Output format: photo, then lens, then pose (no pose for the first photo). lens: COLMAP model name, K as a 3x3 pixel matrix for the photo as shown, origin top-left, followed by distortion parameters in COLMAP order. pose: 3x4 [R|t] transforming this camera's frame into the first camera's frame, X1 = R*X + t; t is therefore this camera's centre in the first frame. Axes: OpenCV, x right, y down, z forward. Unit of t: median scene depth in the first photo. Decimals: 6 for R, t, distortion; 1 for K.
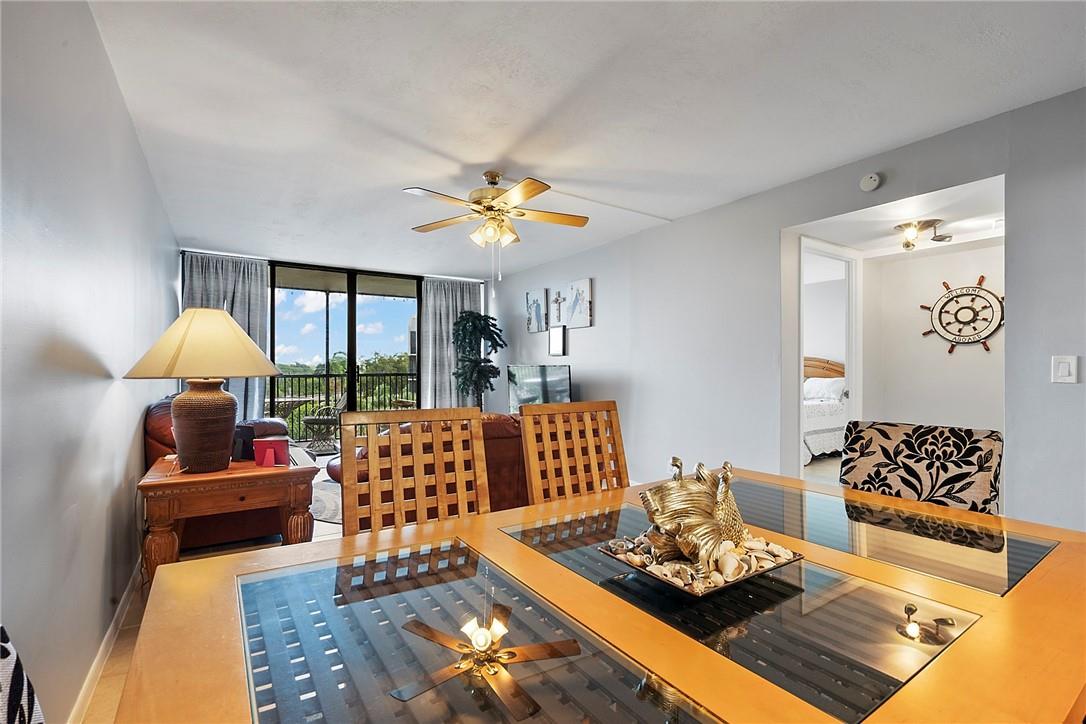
lens RADIAL K [[491.4, 0, 539.5], [0, 491.4, 364.8], [0, 0, 1]] dist [0.001051, 0.000007]
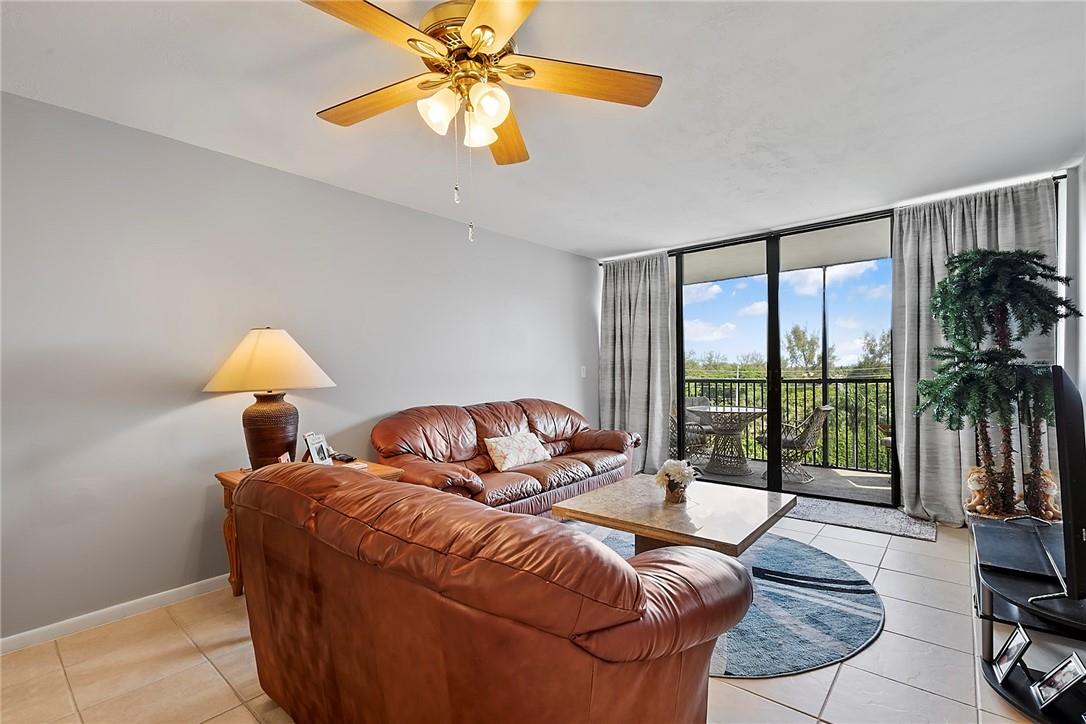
lens RADIAL K [[483.4, 0, 548.8], [0, 483.4, 379.5], [0, 0, 1]] dist [-0.001546, 0.000075]
pose [[0.296149, 0.013226, -0.955050, 0.184804], [0.019048, 0.999623, 0.019750, -0.002364], [0.954952, -0.024041, 0.295786, 0.483744]]
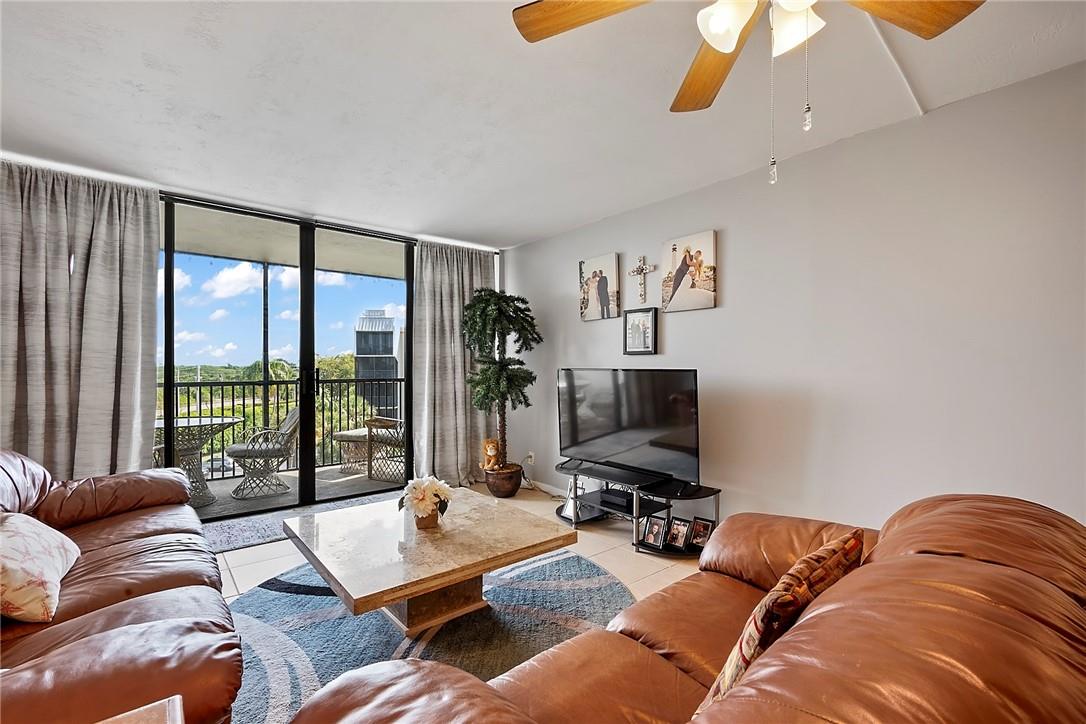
lens RADIAL K [[470.4, 0, 538.5], [0, 470.4, 370.2], [0, 0, 1]] dist [0.000212, -0.000543]
pose [[0.992395, -0.000046, 0.123093, -0.157975], [-0.000968, 0.999966, 0.008171, -0.002393], [-0.123089, -0.008228, 0.992361, 0.352923]]
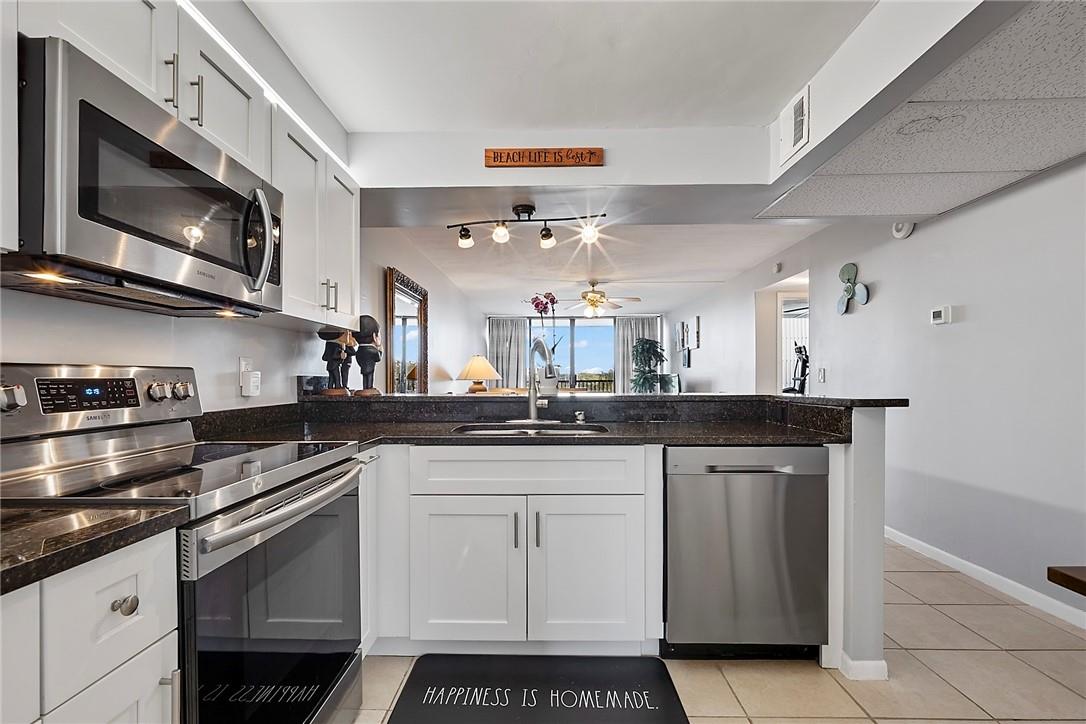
lens RADIAL K [[483.4, 0, 548.8], [0, 483.4, 379.5], [0, 0, 1]] dist [-0.001546, 0.000075]
pose [[0.840063, 0.001035, -0.542488, 0.428855], [0.006000, 0.999919, 0.011199, -0.001568], [0.542455, -0.012662, 0.839989, -0.403286]]
